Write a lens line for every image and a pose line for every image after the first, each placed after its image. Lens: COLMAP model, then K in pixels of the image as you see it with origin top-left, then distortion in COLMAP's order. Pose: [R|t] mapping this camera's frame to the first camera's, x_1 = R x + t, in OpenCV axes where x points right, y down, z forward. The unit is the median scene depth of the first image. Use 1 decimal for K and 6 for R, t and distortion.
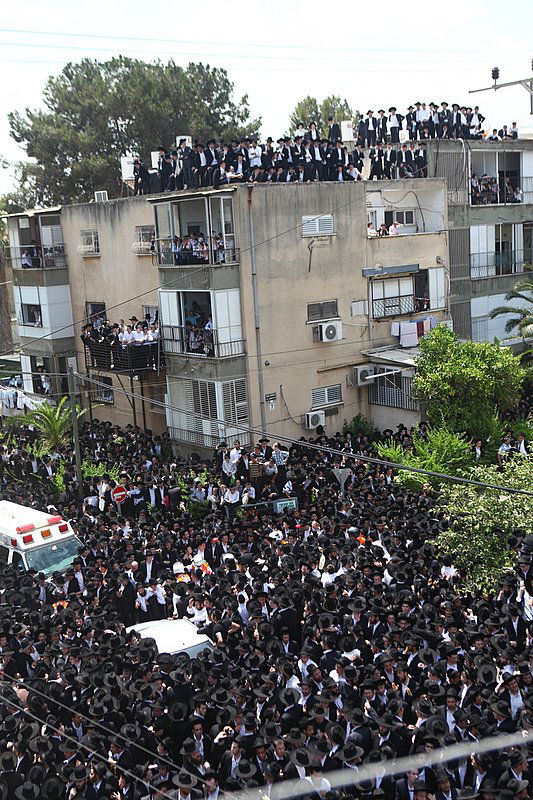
lens RADIAL K [[932.3, 0, 260.9], [0, 932.3, 396.1], [0, 0, 1]] dist [-0.060190, 0.000000]
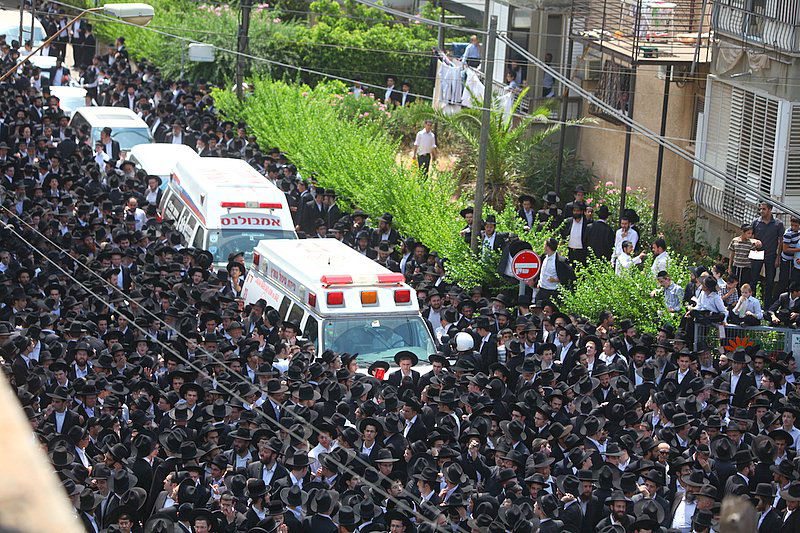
lens RADIAL K [[2396.6, 0, 404.9], [0, 2396.6, 268.3], [0, 0, 1]] dist [0.455961, 0.000000]
pose [[0.916900, 0.195542, -0.347933, 0.231954], [-0.182987, 0.980695, 0.068940, 0.020420], [0.354697, 0.000456, 0.934981, -0.283817]]
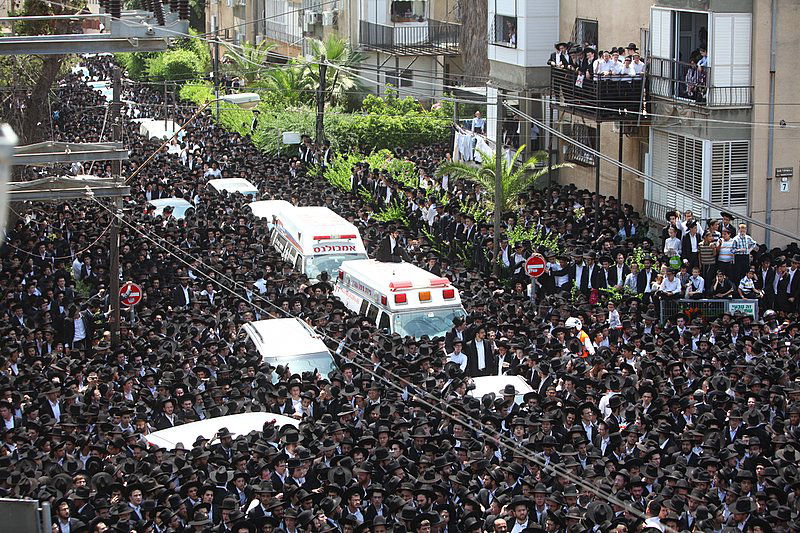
lens RADIAL K [[1613.4, 0, 398.1], [0, 1613.4, 269.5], [0, 0, 1]] dist [-0.242165, 0.000000]
pose [[0.920486, 0.134492, -0.366903, 0.193671], [-0.120295, 0.990837, 0.061407, 0.035282], [0.371800, -0.012388, 0.928230, -0.216897]]
